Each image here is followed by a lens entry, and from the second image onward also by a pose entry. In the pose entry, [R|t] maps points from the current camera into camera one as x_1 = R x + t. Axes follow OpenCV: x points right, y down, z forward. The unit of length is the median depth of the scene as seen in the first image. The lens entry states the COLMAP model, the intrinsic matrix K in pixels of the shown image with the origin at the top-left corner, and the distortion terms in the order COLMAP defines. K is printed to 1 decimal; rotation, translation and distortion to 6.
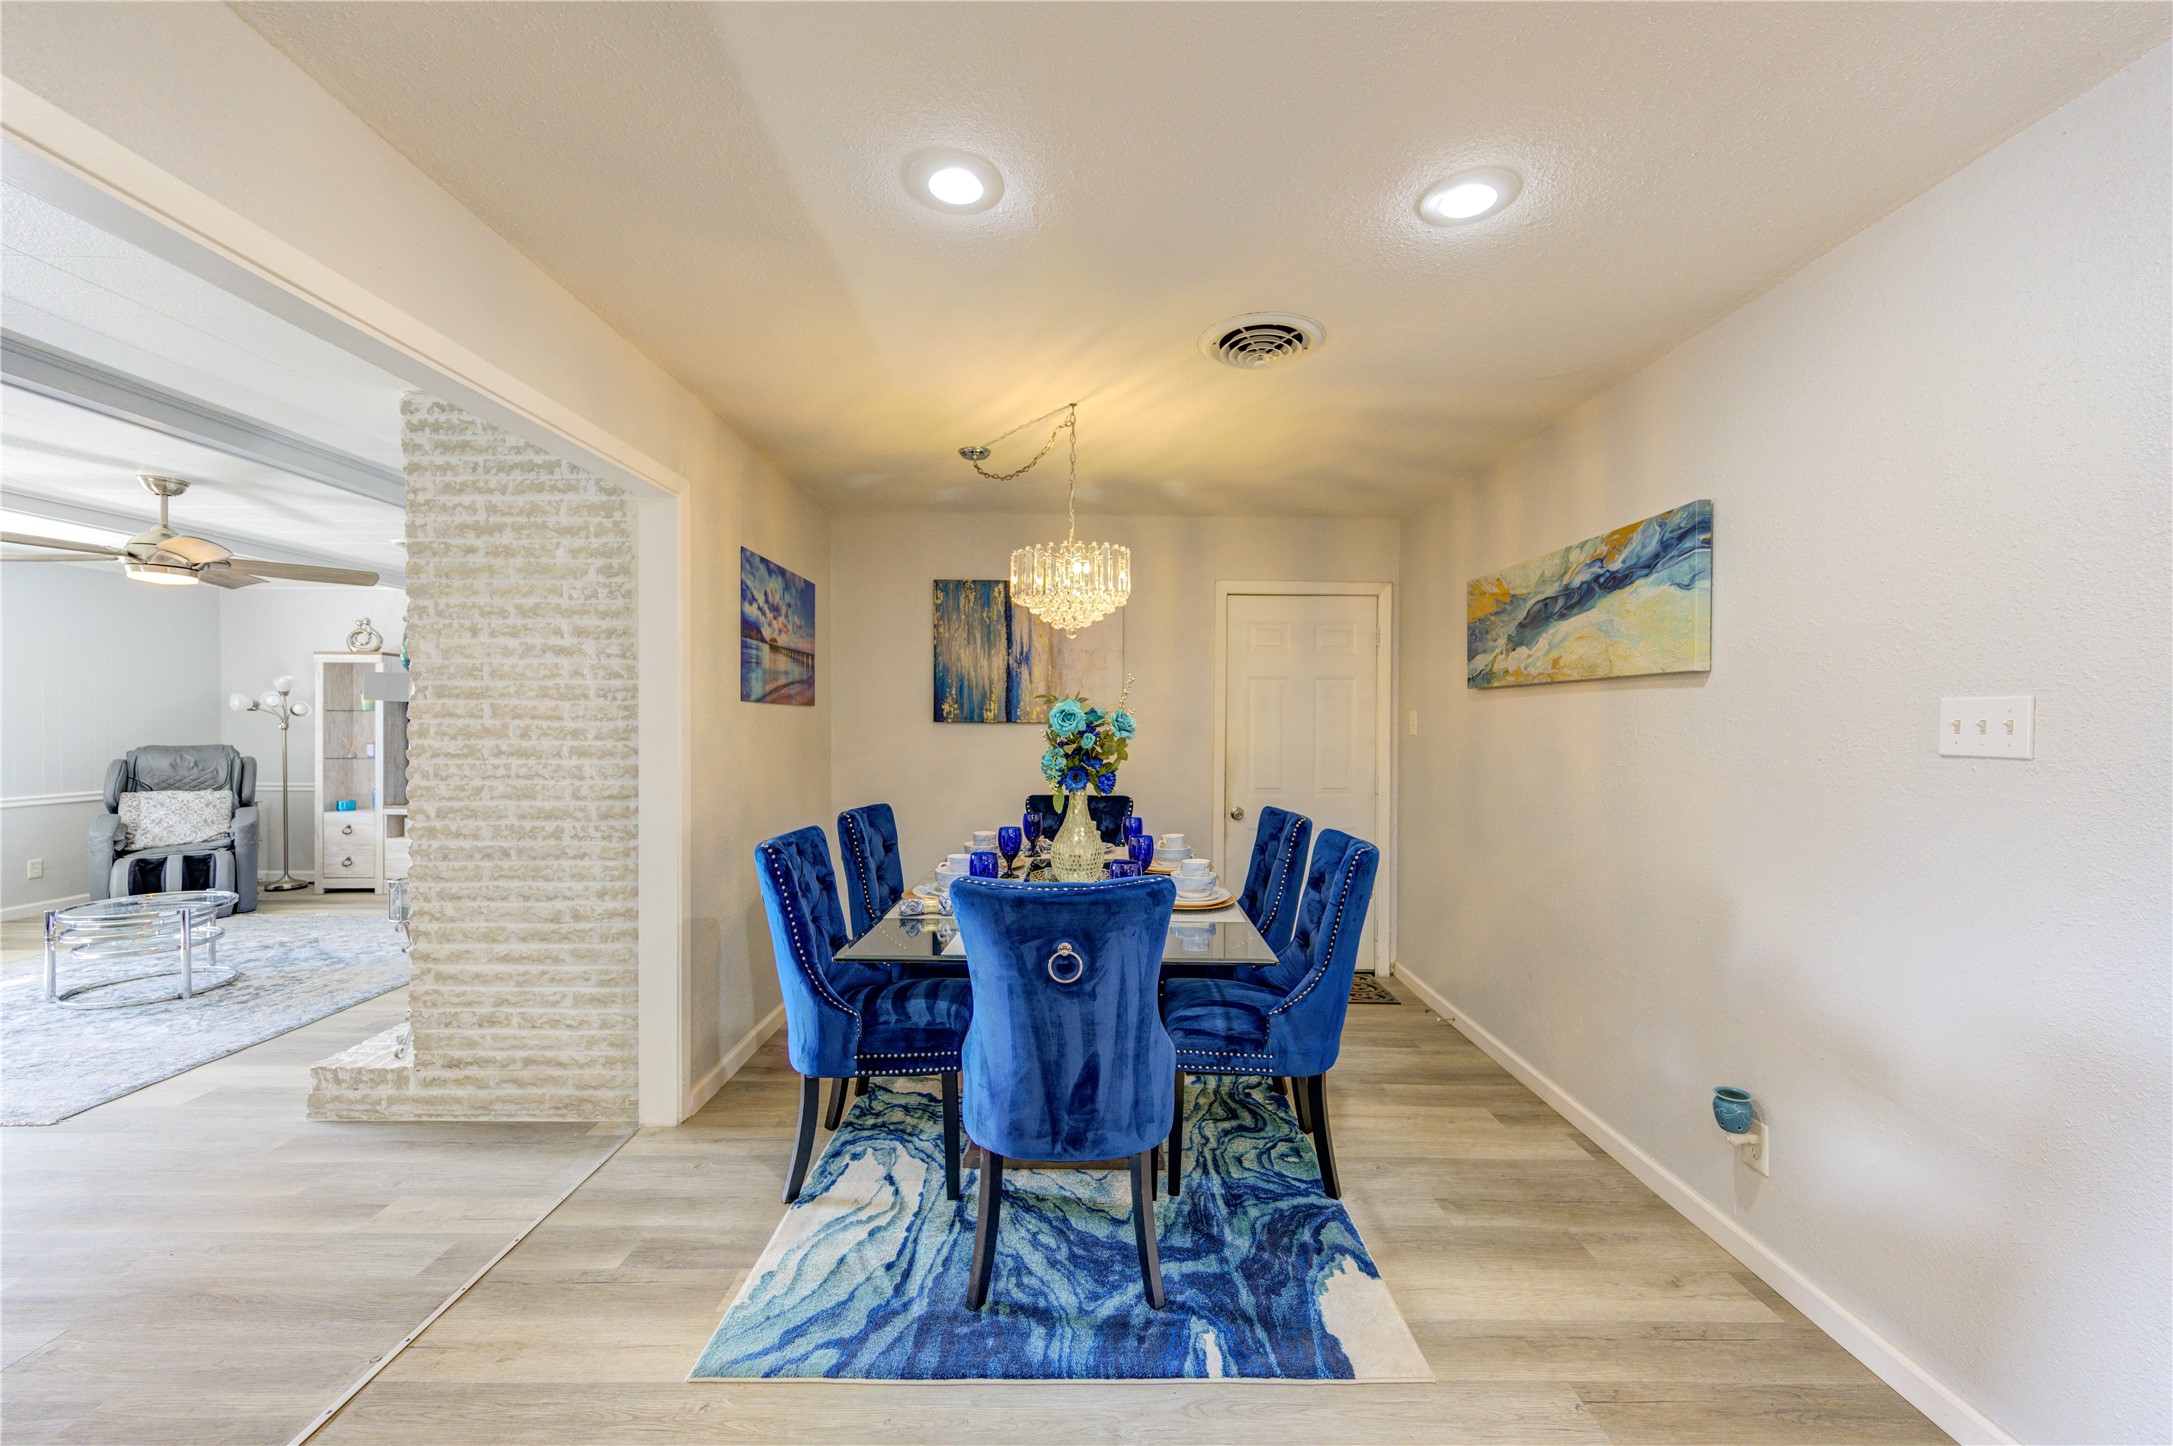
lens RADIAL K [[855.1, 0, 1094.8], [0, 855.1, 732.0], [0, 0, 1]] dist [0.004547, -0.000190]
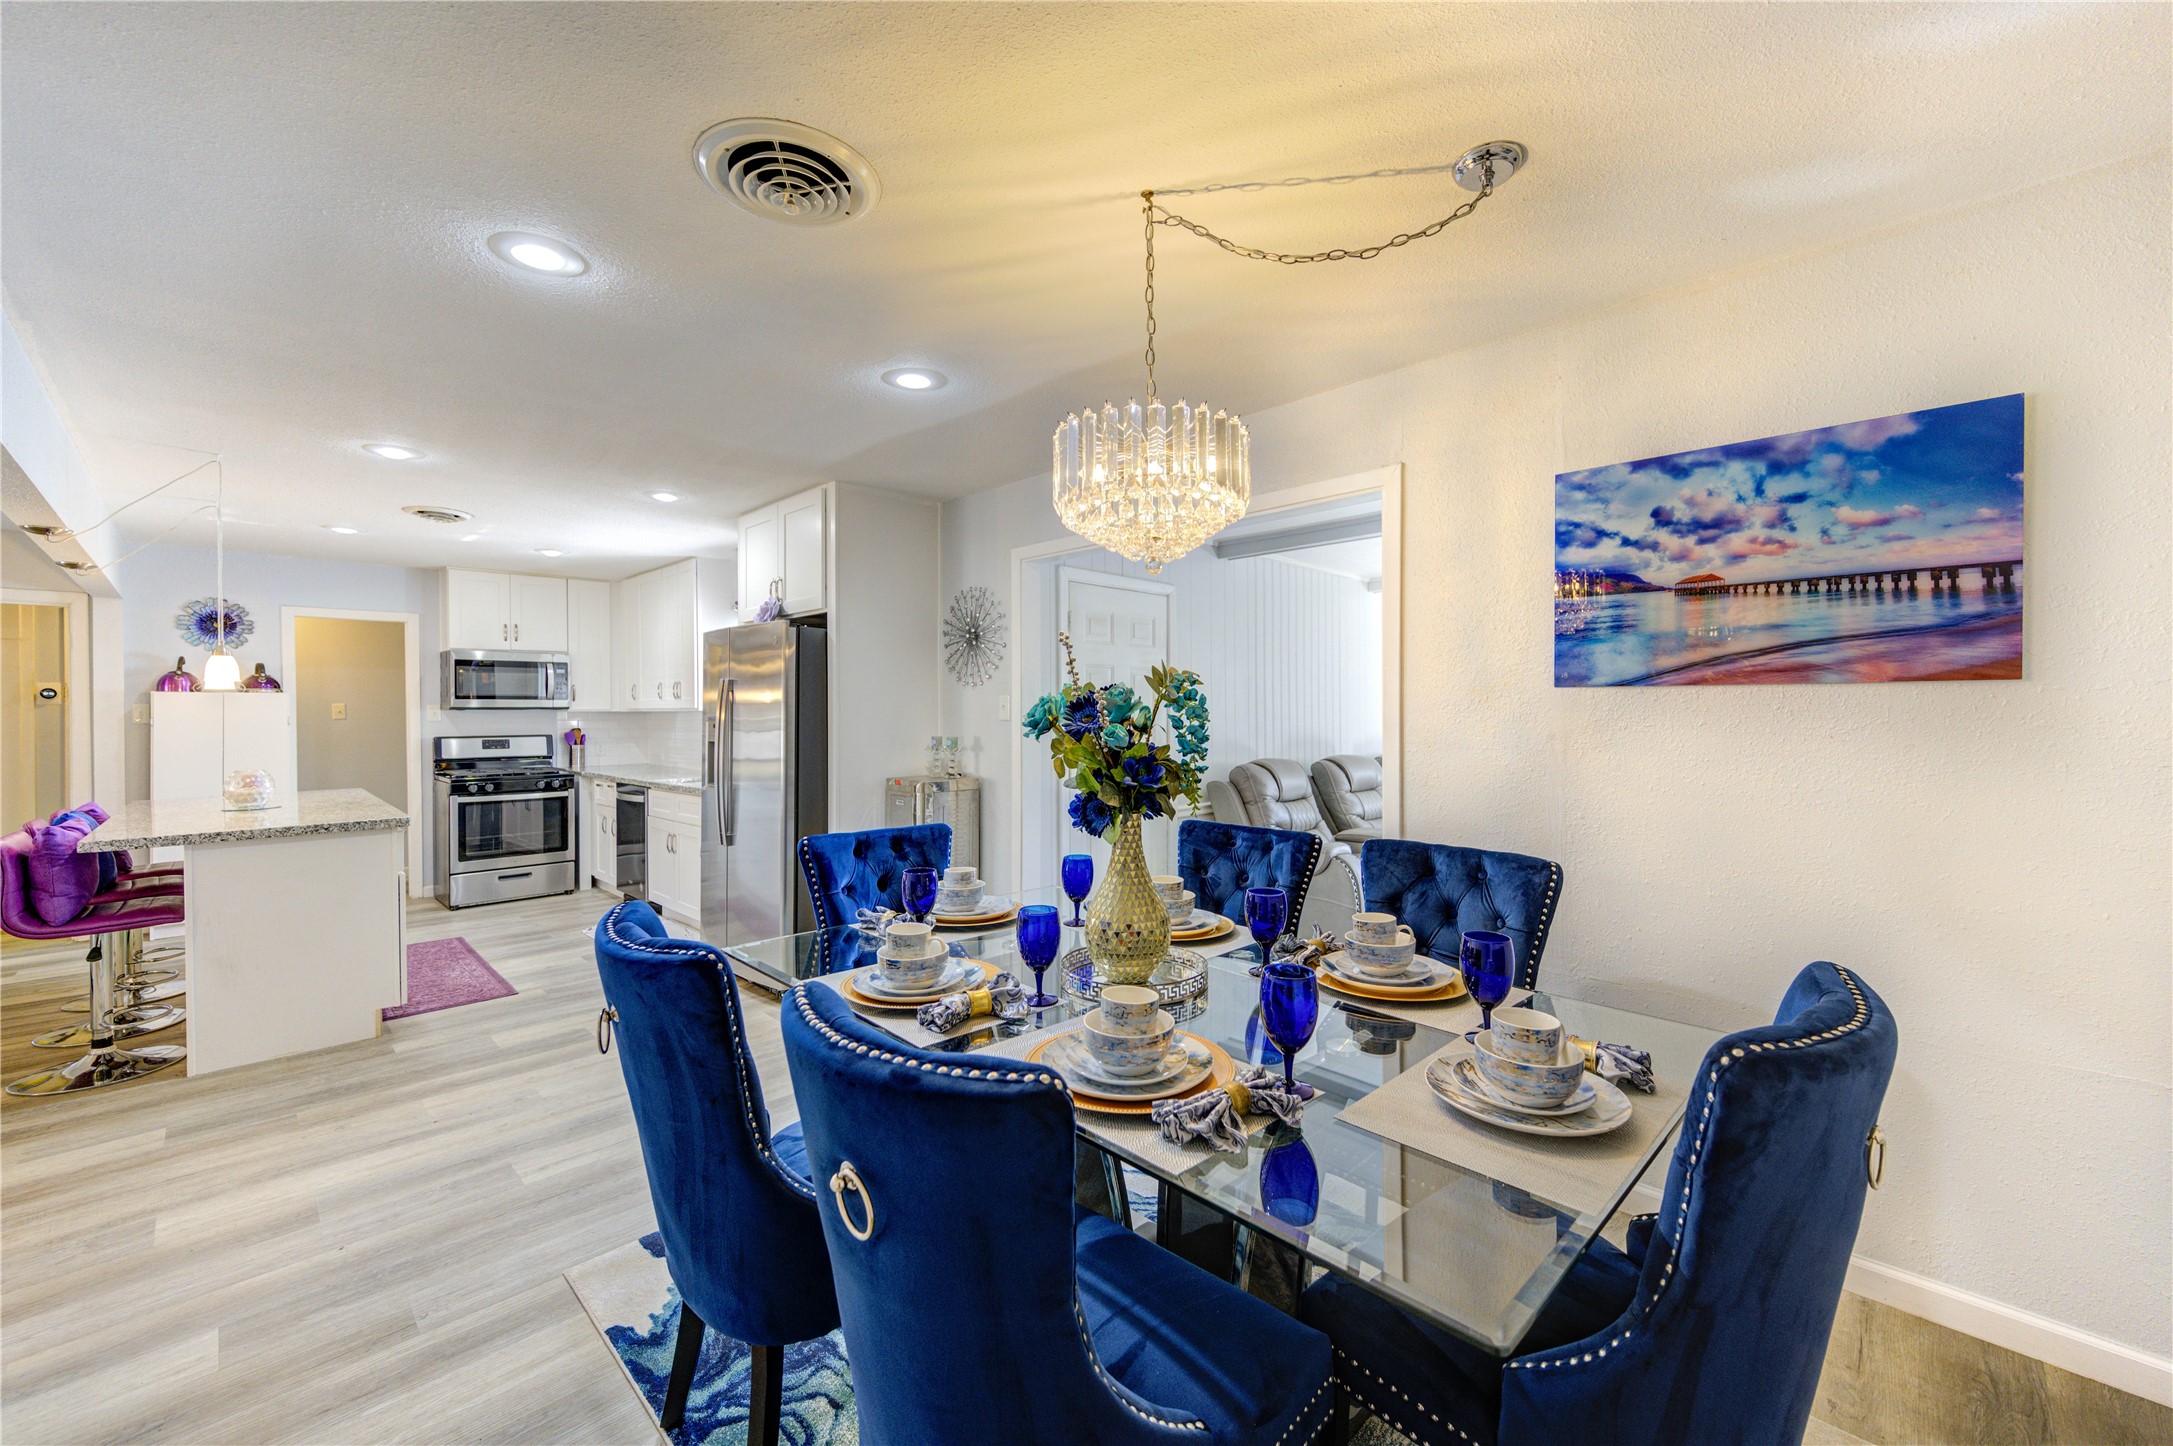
lens RADIAL K [[860.4, 0, 1097.2], [0, 860.4, 714.1], [0, 0, 1]] dist [0.001305, -0.000143]
pose [[-0.707334, -0.004527, -0.706865, 0.439333], [-0.011899, 0.999914, 0.005504, -0.014794], [0.706779, 0.012304, -0.707327, 1.435868]]
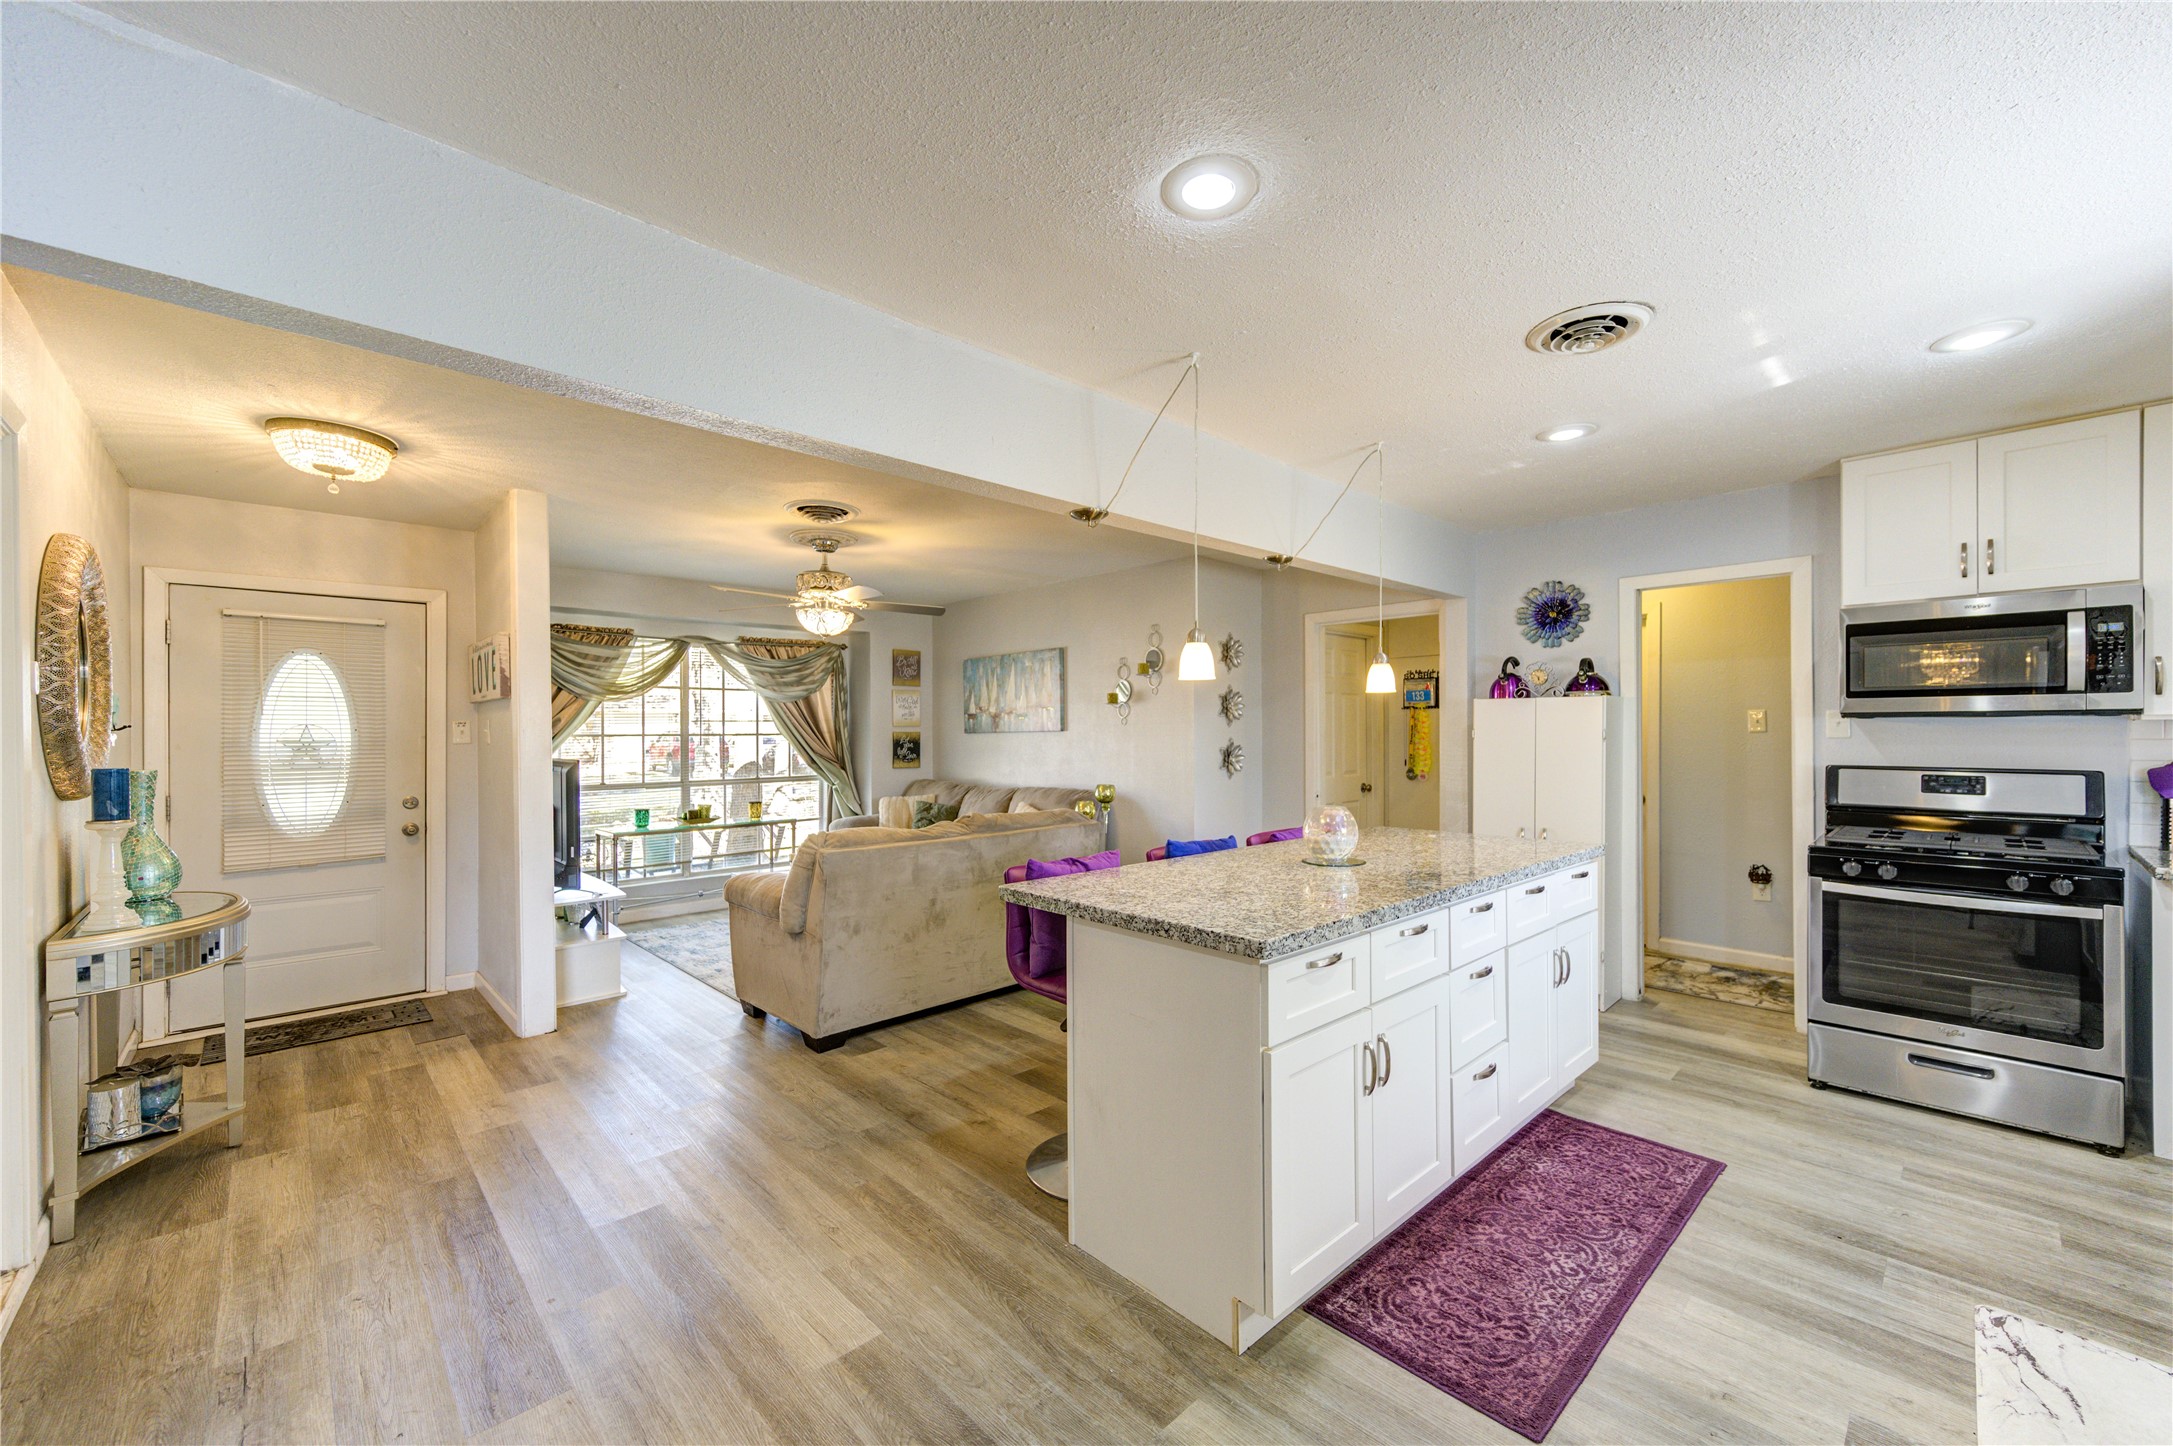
lens RADIAL K [[854.1, 0, 1091.9], [0, 854.1, 725.9], [0, 0, 1]] dist [0.005623, -0.000243]
pose [[-0.682375, -0.006975, 0.730969, -0.106616], [0.006449, 0.999858, 0.015561, -0.007896], [-0.730974, 0.015332, -0.682233, 0.321564]]
